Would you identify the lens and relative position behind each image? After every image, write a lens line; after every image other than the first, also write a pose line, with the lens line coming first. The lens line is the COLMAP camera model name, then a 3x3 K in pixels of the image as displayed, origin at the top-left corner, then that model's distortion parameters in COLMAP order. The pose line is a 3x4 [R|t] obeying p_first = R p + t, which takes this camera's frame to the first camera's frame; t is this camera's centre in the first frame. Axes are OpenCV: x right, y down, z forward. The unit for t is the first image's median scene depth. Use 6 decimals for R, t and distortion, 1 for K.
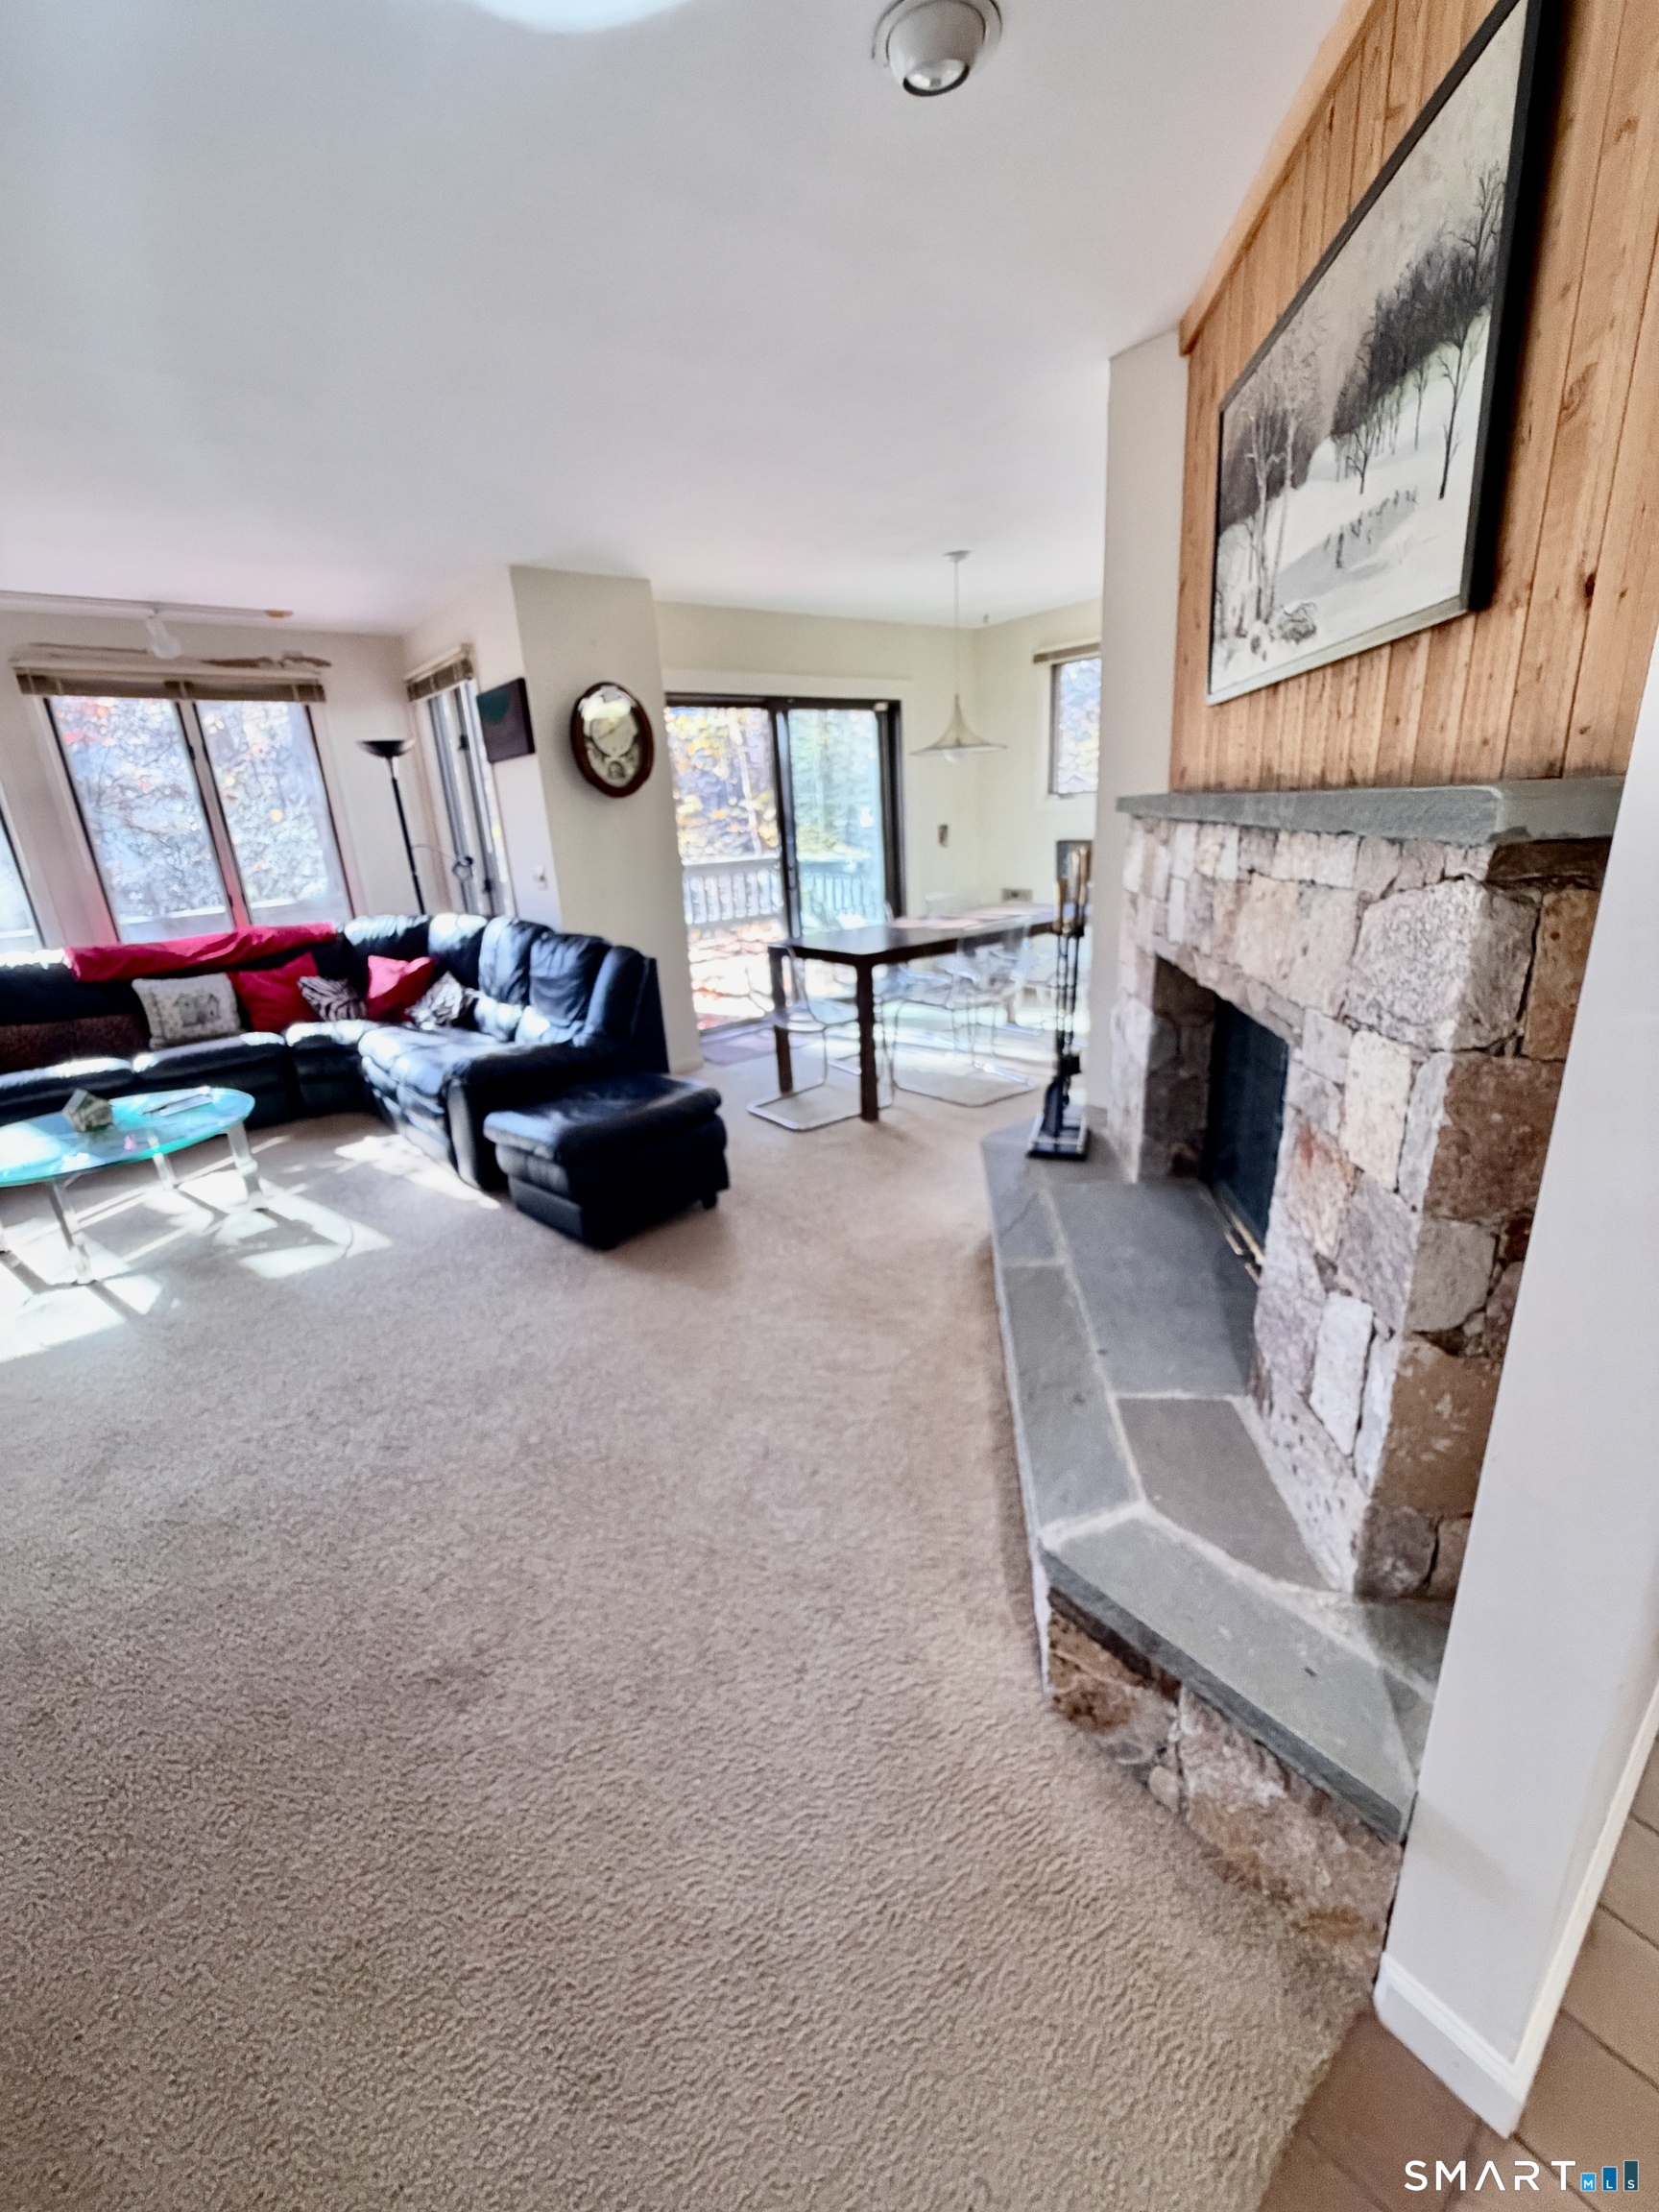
lens RADIAL K [[882.3, 0, 823.7], [0, 882.3, 1104.1], [0, 0, 1]] dist [-0.000046, 0.000127]
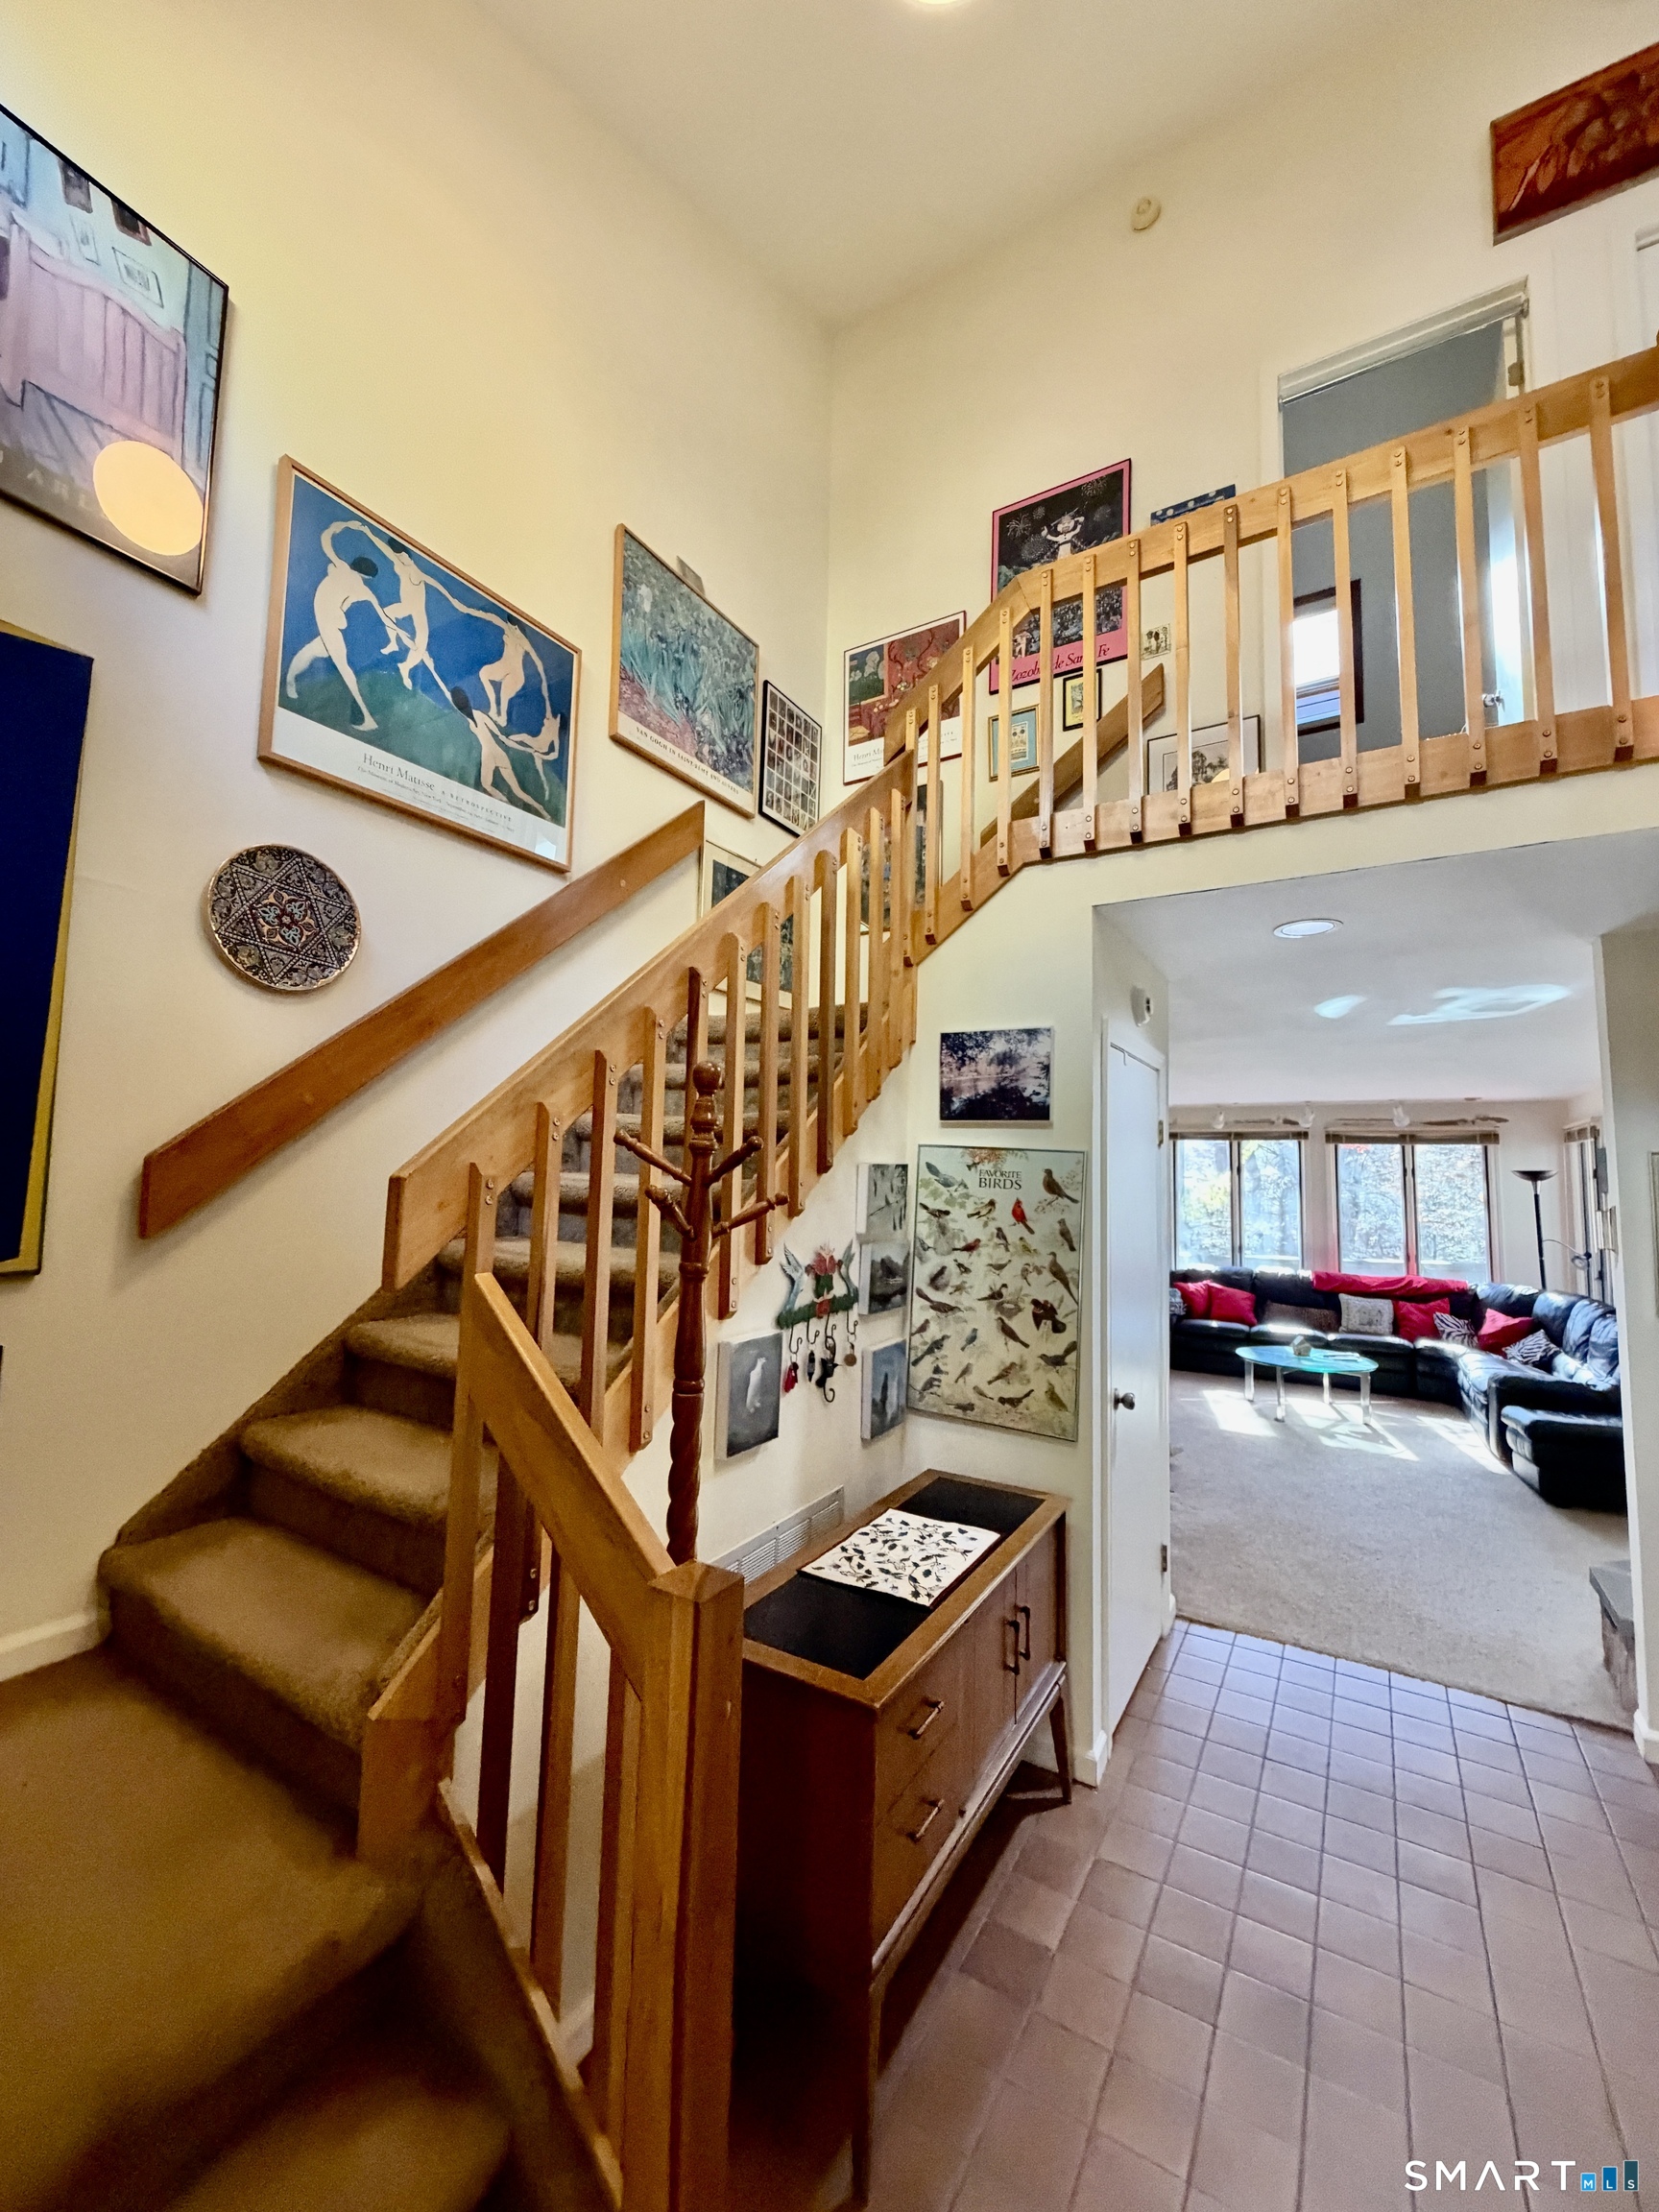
lens RADIAL K [[882.3, 0, 823.7], [0, 882.3, 1104.1], [0, 0, 1]] dist [-0.000046, 0.000127]
pose [[0.347712, -0.017359, -0.937441, 0.515865], [-0.334693, 0.931659, -0.141395, 0.100968], [0.875829, 0.362920, 0.318139, -0.600146]]
